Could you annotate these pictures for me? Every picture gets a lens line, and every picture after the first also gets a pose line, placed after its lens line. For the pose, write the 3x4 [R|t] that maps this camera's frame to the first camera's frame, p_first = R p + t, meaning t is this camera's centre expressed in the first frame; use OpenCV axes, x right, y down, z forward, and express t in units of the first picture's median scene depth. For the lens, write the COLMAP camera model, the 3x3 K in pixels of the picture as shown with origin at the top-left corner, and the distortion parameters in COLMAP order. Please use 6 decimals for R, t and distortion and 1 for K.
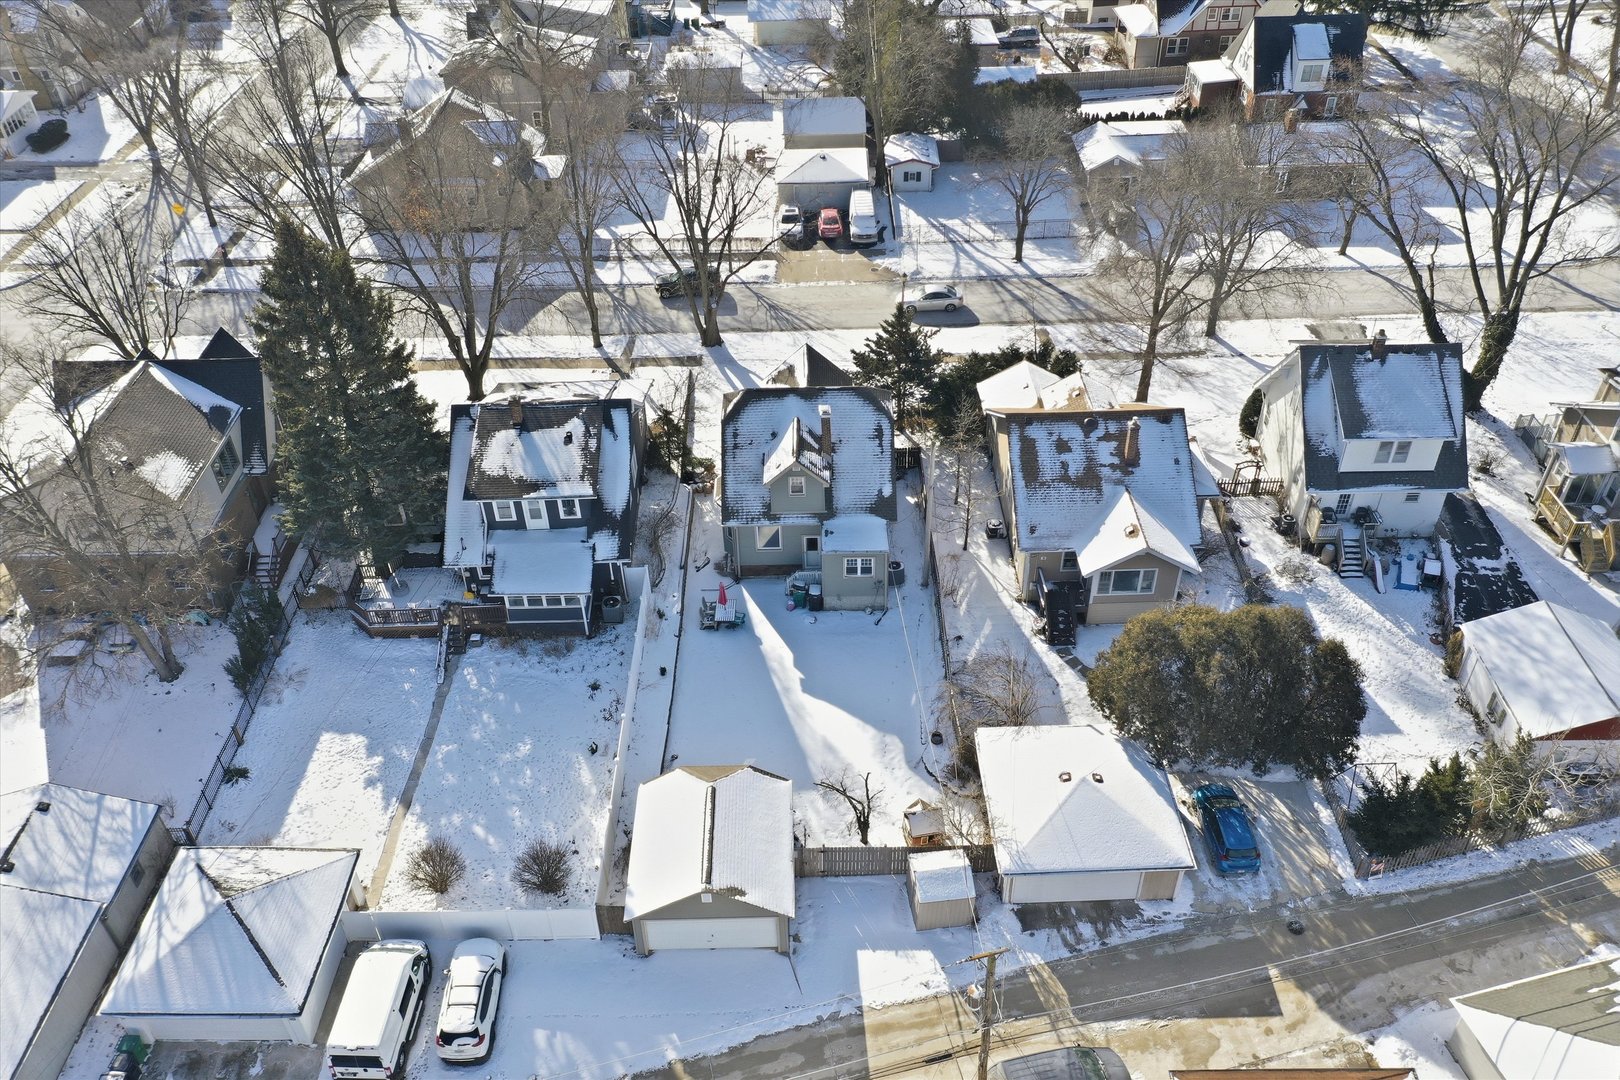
lens RADIAL K [[1270.2, 0, 813.3], [0, 1270.2, 541.7], [0, 0, 1]] dist [-0.001077, -0.005733]
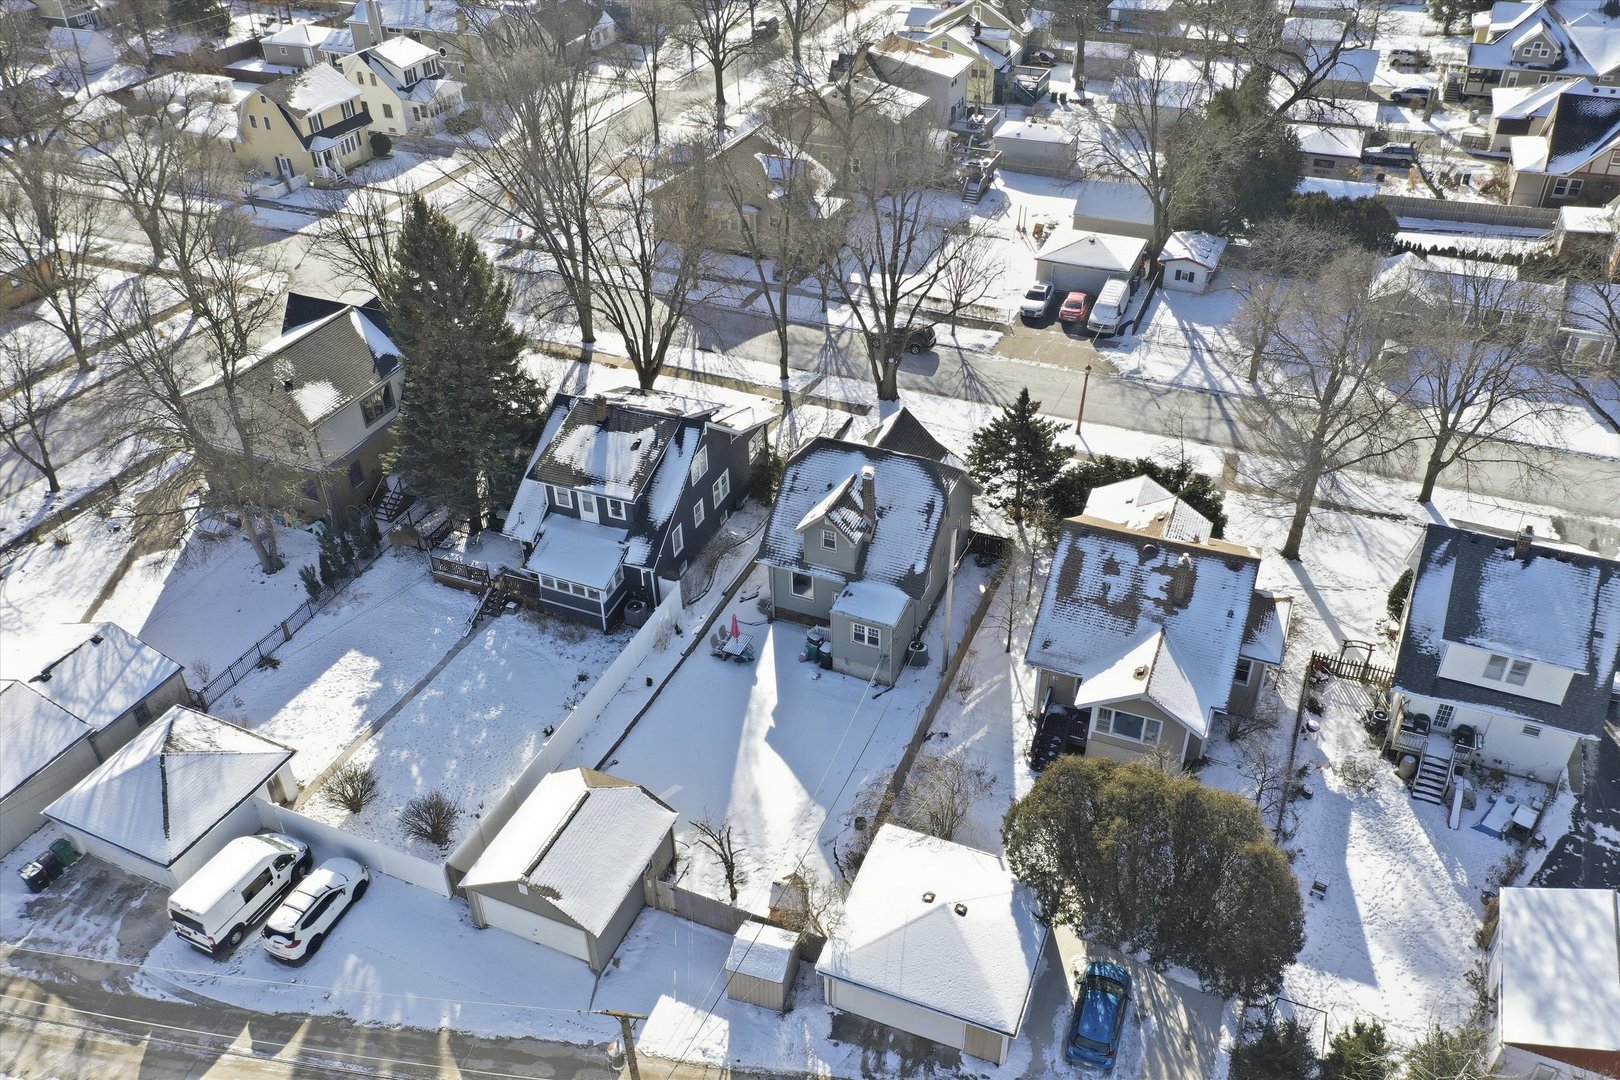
lens RADIAL K [[1270.2, 0, 813.3], [0, 1270.2, 539.1], [0, 0, 1]] dist [-0.001077, -0.005733]
pose [[0.916306, 0.234699, -0.324499, 0.292553], [-0.250672, 0.968042, -0.007684, -0.033280], [0.312325, 0.088384, 0.945855, 0.054019]]
